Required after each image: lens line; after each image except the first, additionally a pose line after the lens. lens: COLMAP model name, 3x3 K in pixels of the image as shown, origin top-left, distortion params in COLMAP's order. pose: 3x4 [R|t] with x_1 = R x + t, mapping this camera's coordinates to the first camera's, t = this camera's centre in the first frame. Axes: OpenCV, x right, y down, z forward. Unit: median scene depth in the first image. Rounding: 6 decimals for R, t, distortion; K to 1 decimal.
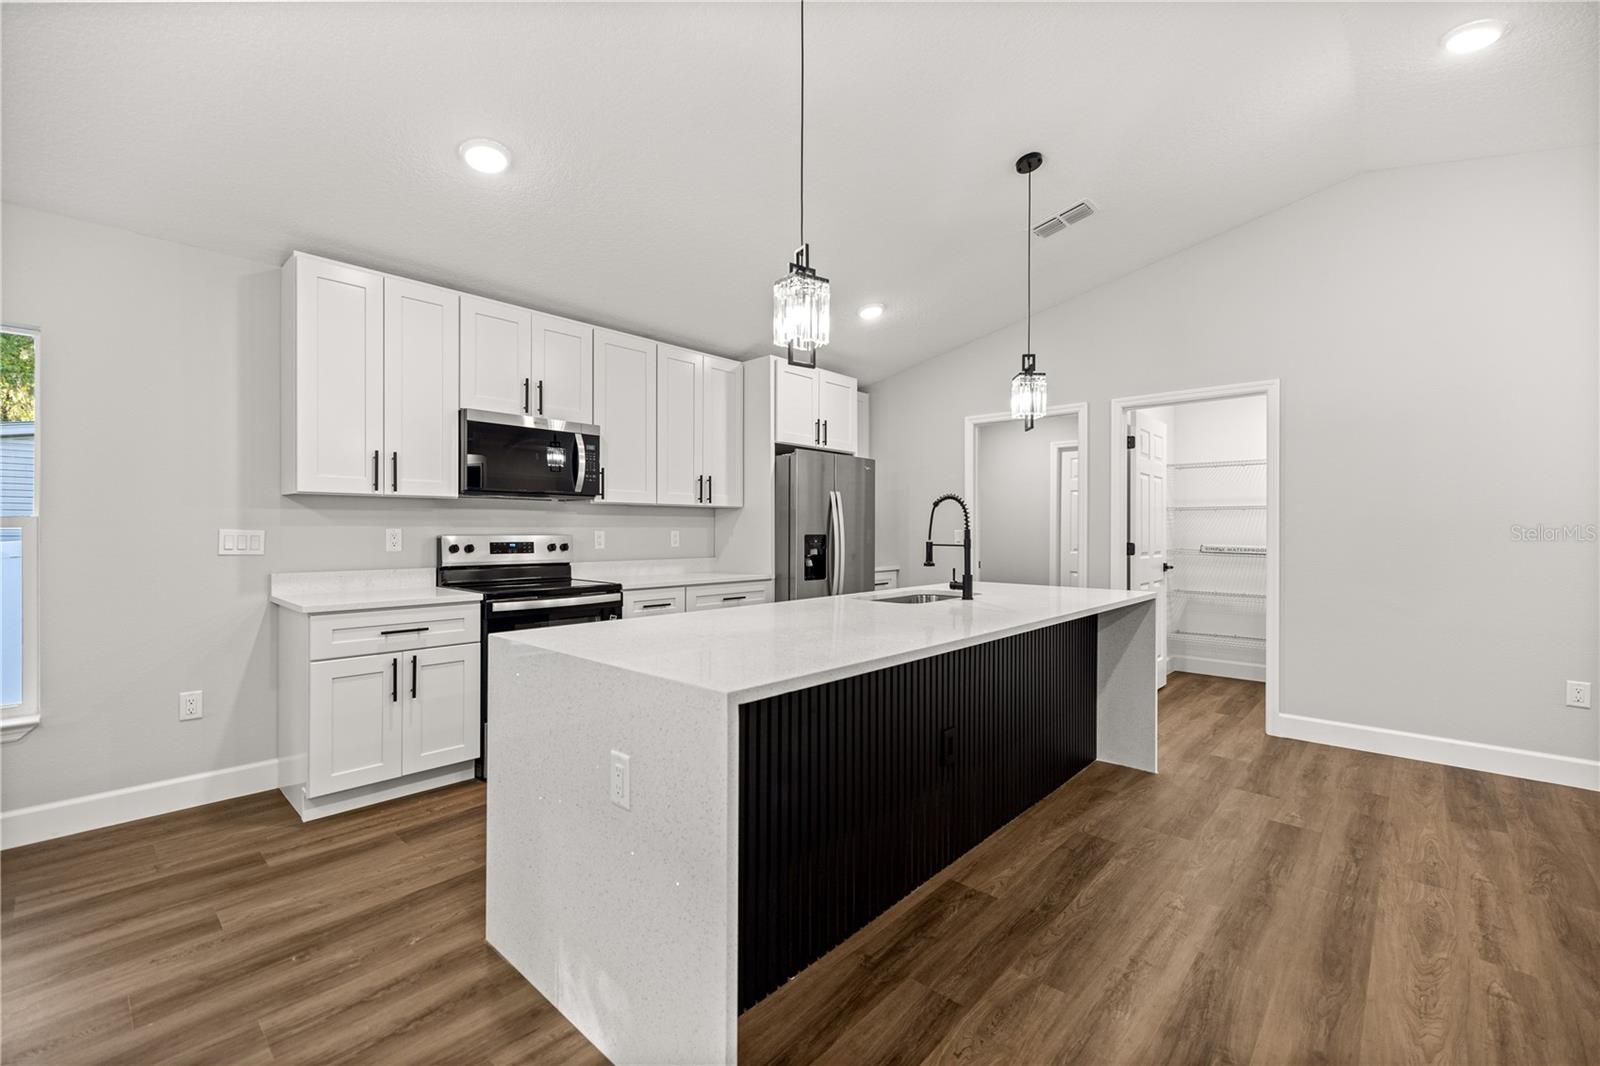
lens RADIAL K [[676.7, 0, 803.1], [0, 676.7, 525.7], [0, 0, 1]] dist [0.002722, 0.000087]
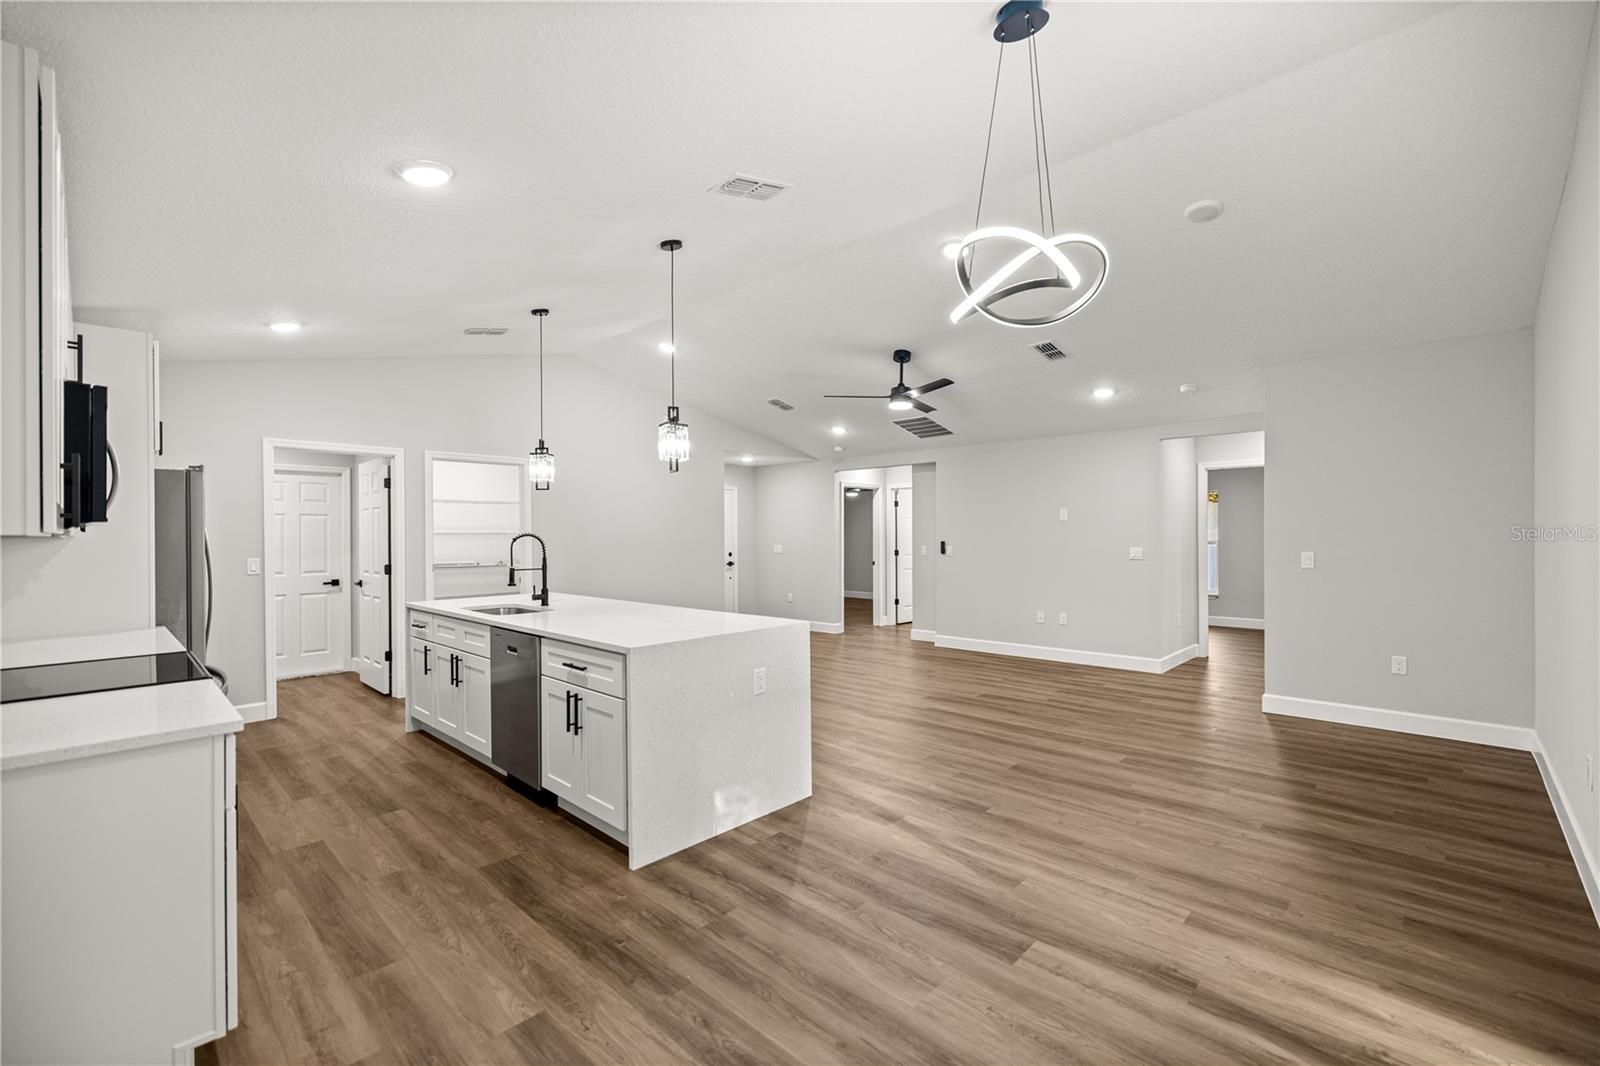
lens RADIAL K [[676.7, 0, 799.6], [0, 676.7, 536.0], [0, 0, 1]] dist [0.002722, 0.000087]
pose [[0.019238, -0.002401, 0.999812, -1.147300], [0.001966, 0.999995, 0.002364, -0.041631], [-0.999813, 0.001920, 0.019243, 0.401256]]
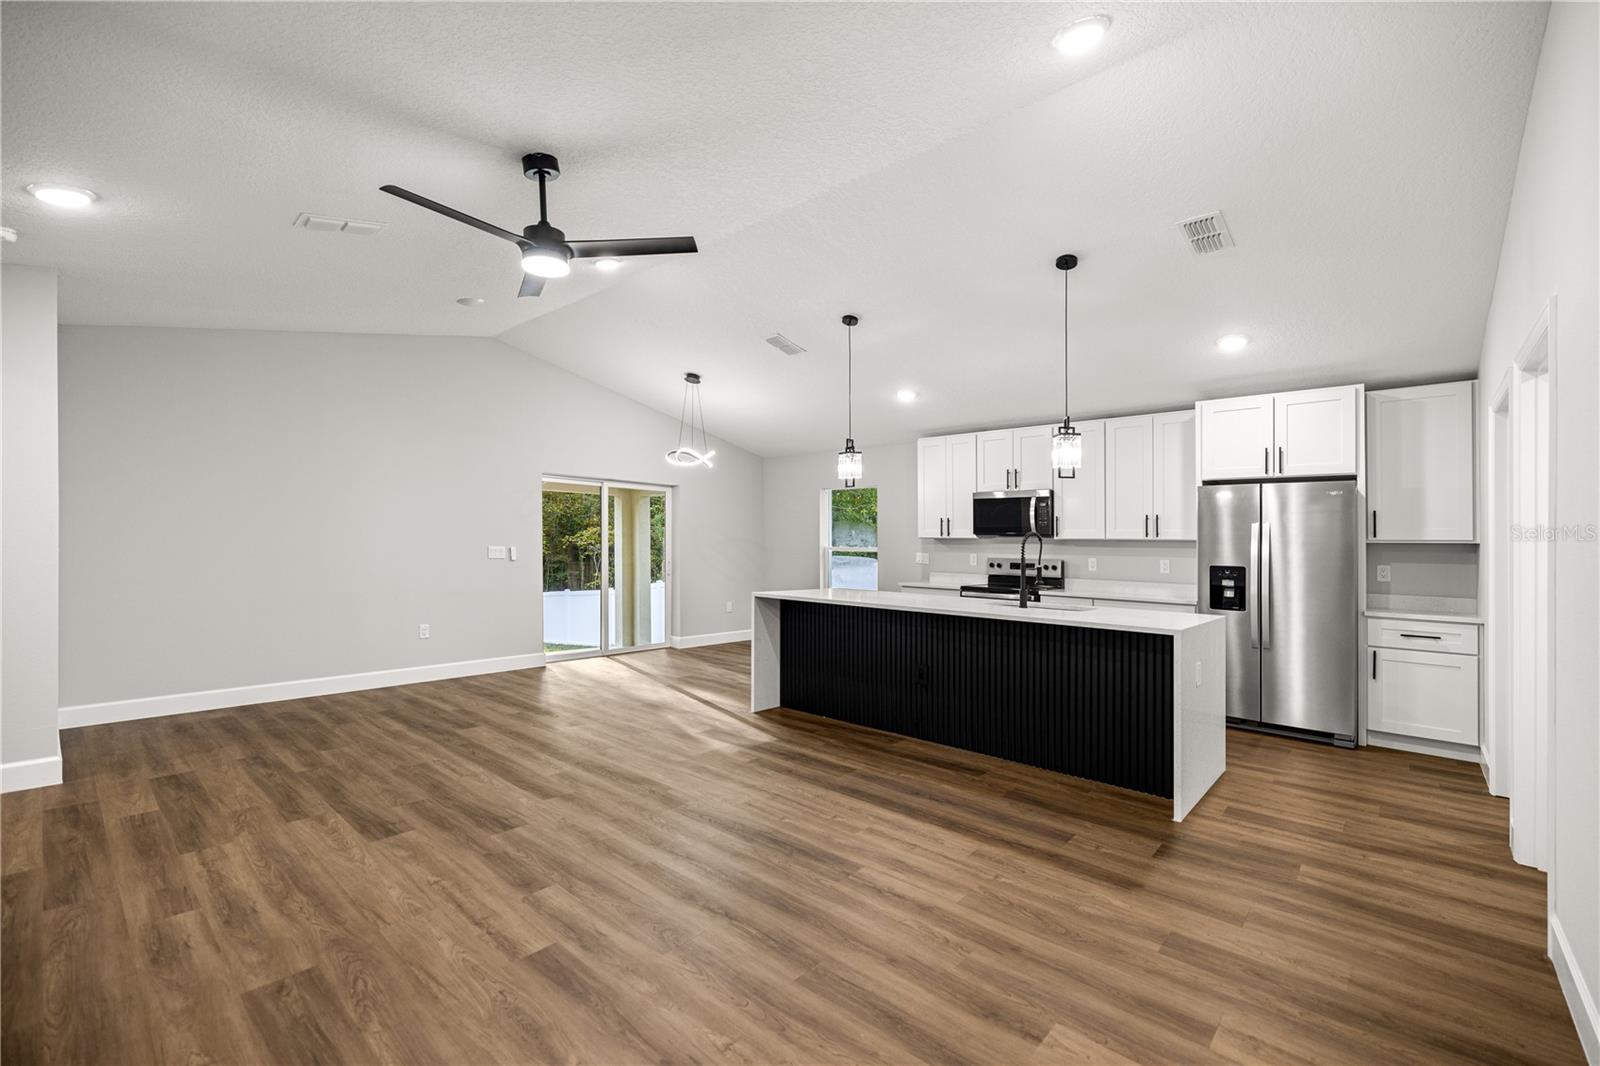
lens RADIAL K [[676.7, 0, 780.5], [0, 676.7, 534.8], [0, 0, 1]] dist [0.002722, 0.000087]
pose [[-0.003296, -0.016174, -0.999864, 1.571045], [-0.015059, 0.999757, -0.016122, -0.012041], [0.999881, 0.015004, -0.003539, 0.473792]]
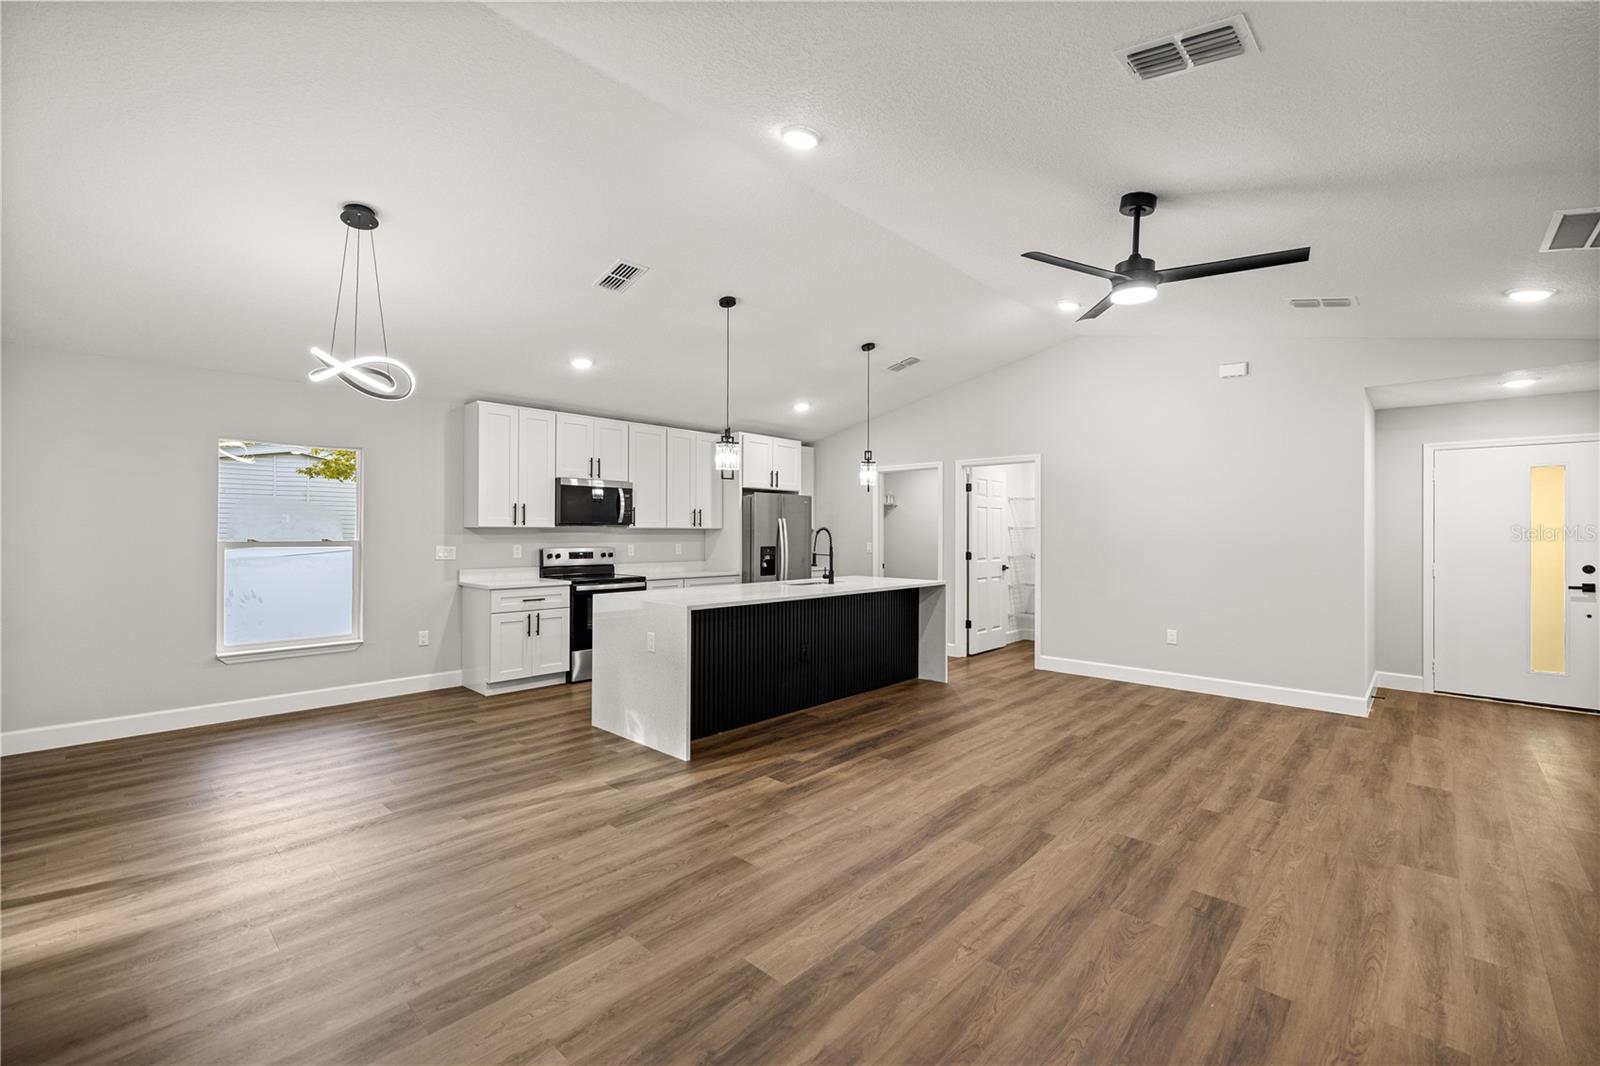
lens RADIAL K [[676.7, 0, 808.0], [0, 676.7, 521.1], [0, 0, 1]] dist [0.002722, 0.000087]
pose [[0.999949, 0.000326, -0.010065, 0.187953], [-0.000443, 0.999932, -0.011618, -0.040811], [0.010060, 0.011622, 0.999882, -0.835572]]
